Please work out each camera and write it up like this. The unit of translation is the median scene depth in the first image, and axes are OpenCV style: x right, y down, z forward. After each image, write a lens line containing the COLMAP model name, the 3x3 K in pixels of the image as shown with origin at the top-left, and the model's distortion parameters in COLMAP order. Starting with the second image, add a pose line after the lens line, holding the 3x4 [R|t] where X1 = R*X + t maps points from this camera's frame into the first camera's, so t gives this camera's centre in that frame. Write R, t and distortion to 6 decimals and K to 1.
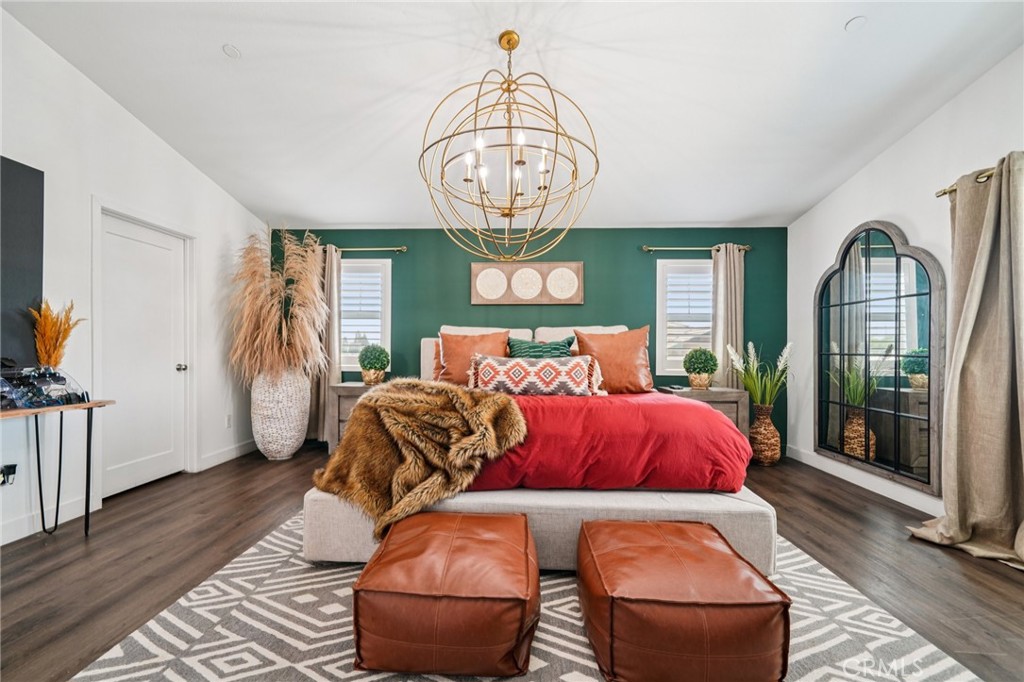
lens RADIAL K [[419.8, 0, 504.9], [0, 419.8, 347.3], [0, 0, 1]] dist [-0.001179, -0.000081]
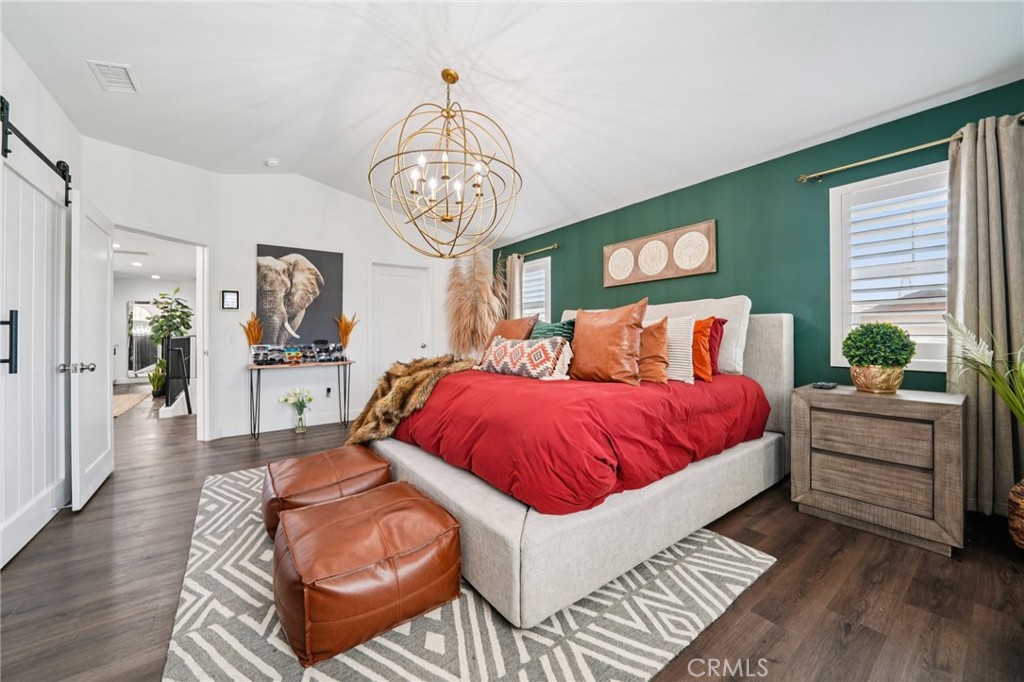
lens RADIAL K [[382.3, 0, 513.5], [0, 382.3, 329.9], [0, 0, 1]] dist [-0.018939, 0.000042]
pose [[0.622823, -0.020199, -0.782102, 0.549283], [0.020804, 0.999741, -0.009252, 0.006467], [0.782086, -0.010508, 0.623081, 0.265923]]
